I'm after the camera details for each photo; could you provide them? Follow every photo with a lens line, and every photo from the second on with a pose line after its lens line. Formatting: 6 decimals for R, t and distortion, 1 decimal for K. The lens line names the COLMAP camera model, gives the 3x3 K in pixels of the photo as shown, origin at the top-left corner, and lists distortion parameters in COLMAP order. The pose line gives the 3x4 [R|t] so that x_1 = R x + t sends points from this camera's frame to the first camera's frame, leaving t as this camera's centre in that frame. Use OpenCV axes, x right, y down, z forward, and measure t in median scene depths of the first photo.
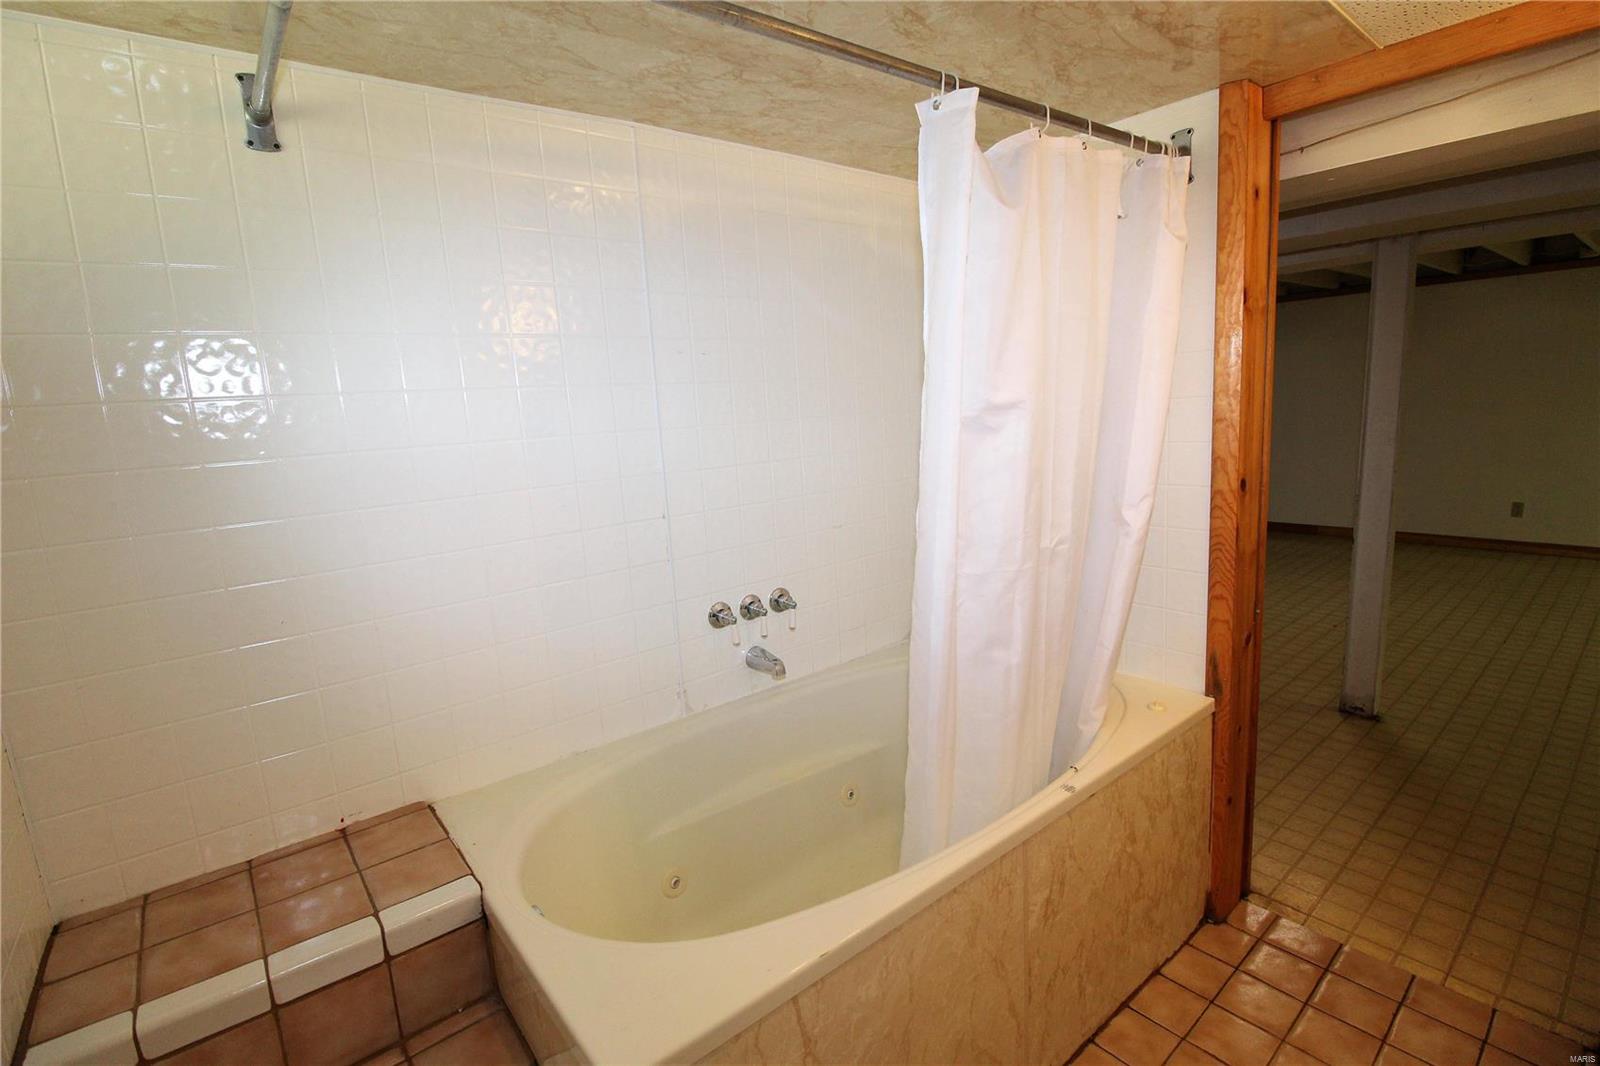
lens RADIAL K [[740.6, 0, 802.4], [0, 740.6, 528.0], [0, 0, 1]] dist [-0.006883, -0.008073]
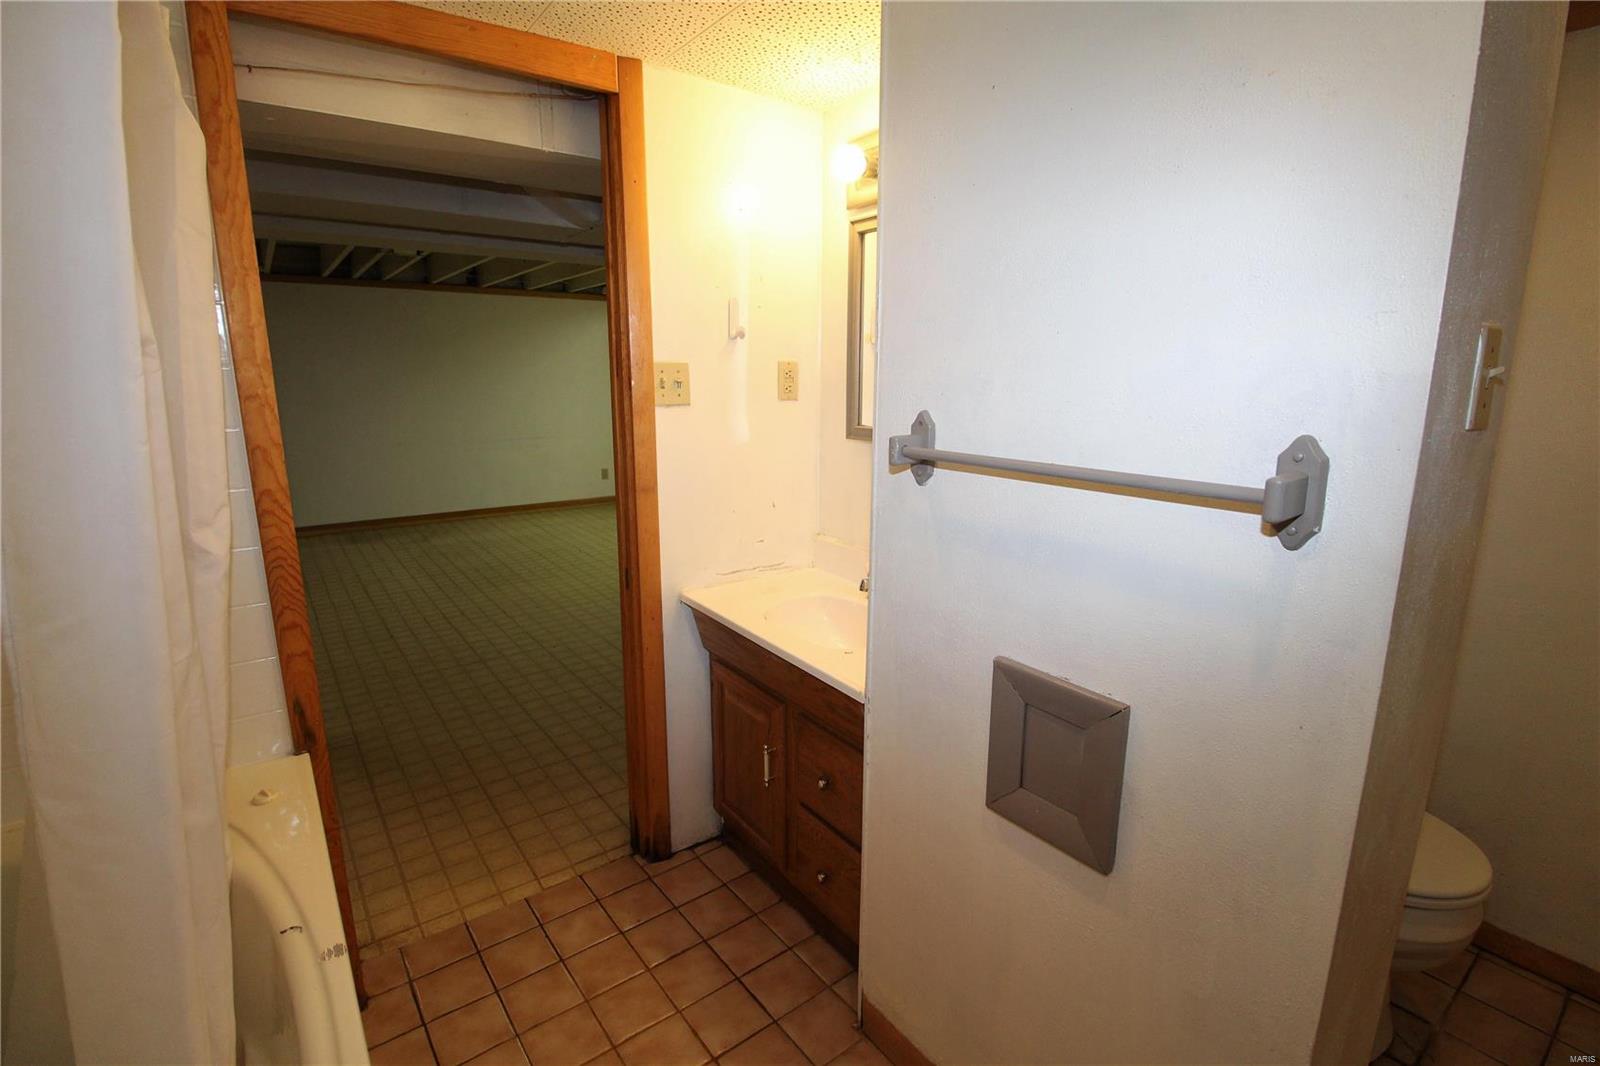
lens RADIAL K [[740.6, 0, 804.4], [0, 740.6, 528.2], [0, 0, 1]] dist [-0.006883, -0.008073]
pose [[0.037277, -0.151365, 0.987775, -0.171462], [0.165133, 0.975806, 0.143299, -0.030005], [-0.985567, 0.157772, 0.061371, 0.413442]]
